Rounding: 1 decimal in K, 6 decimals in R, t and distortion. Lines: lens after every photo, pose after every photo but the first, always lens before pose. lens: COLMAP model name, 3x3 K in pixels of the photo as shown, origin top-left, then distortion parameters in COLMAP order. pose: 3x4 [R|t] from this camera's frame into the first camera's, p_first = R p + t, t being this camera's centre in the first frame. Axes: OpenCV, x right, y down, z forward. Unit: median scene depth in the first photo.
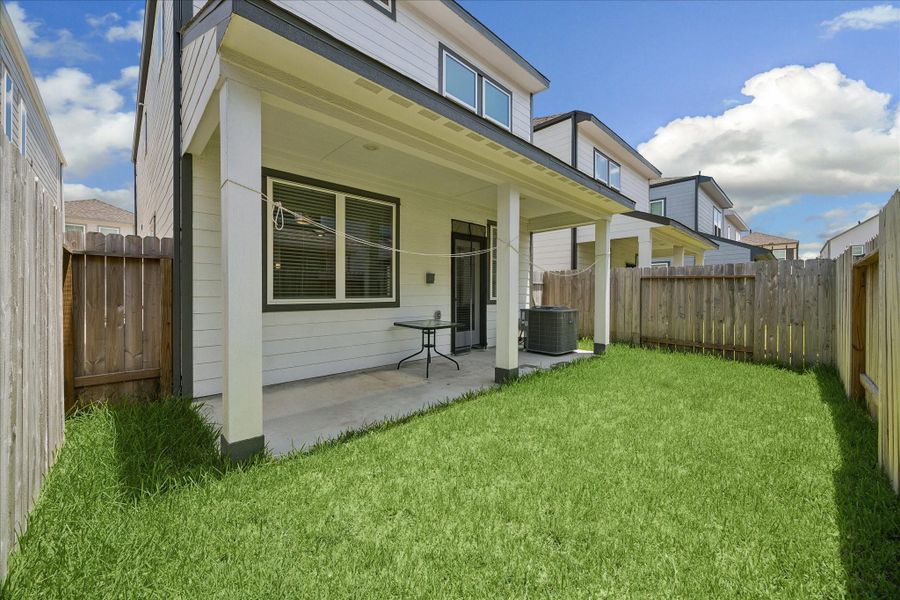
lens RADIAL K [[345.0, 0, 444.6], [0, 345.0, 294.9], [0, 0, 1]] dist [-0.002234, -0.000166]
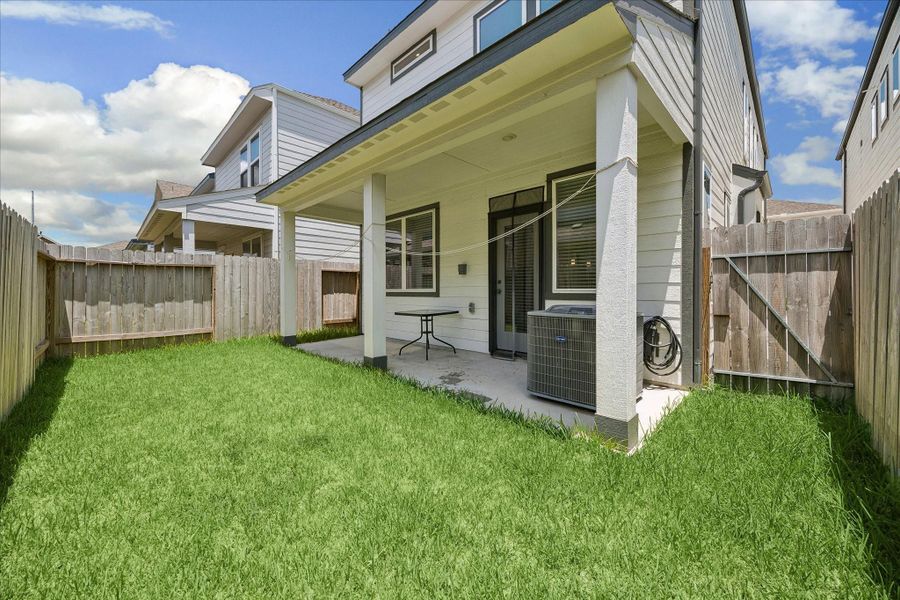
lens RADIAL K [[345.0, 0, 449.3], [0, 345.0, 292.0], [0, 0, 1]] dist [-0.002234, -0.000166]
pose [[0.037265, 0.004529, -0.999295, 1.046562], [-0.002721, 0.999986, 0.004431, 0.014672], [0.999302, 0.002554, 0.037277, 1.022518]]
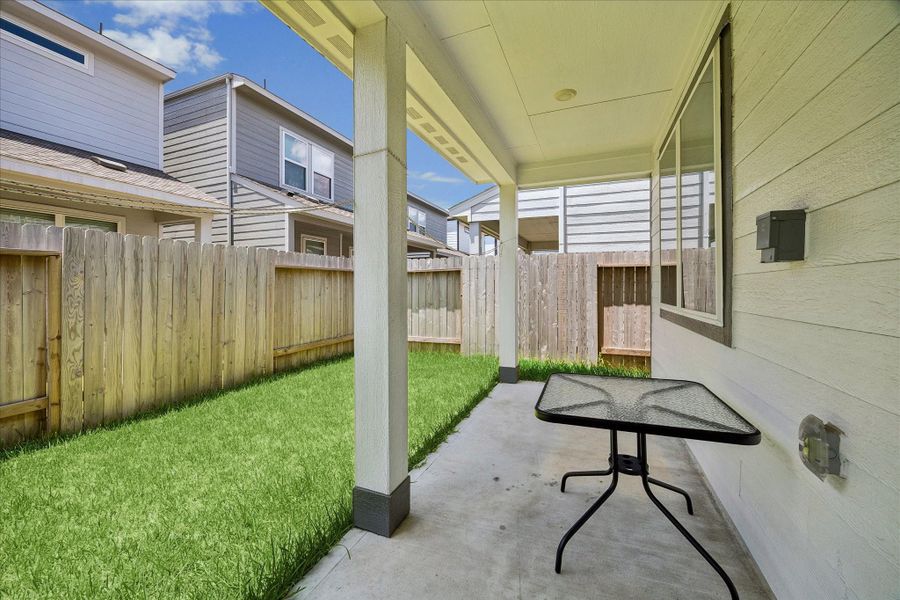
lens RADIAL K [[345.0, 0, 449.1], [0, 345.0, 292.1], [0, 0, 1]] dist [-0.002234, -0.000166]
pose [[-0.914517, 0.002723, -0.404538, 0.234289], [-0.004253, 0.999857, 0.016345, -0.018075], [0.404525, 0.016668, -0.914375, 1.214704]]
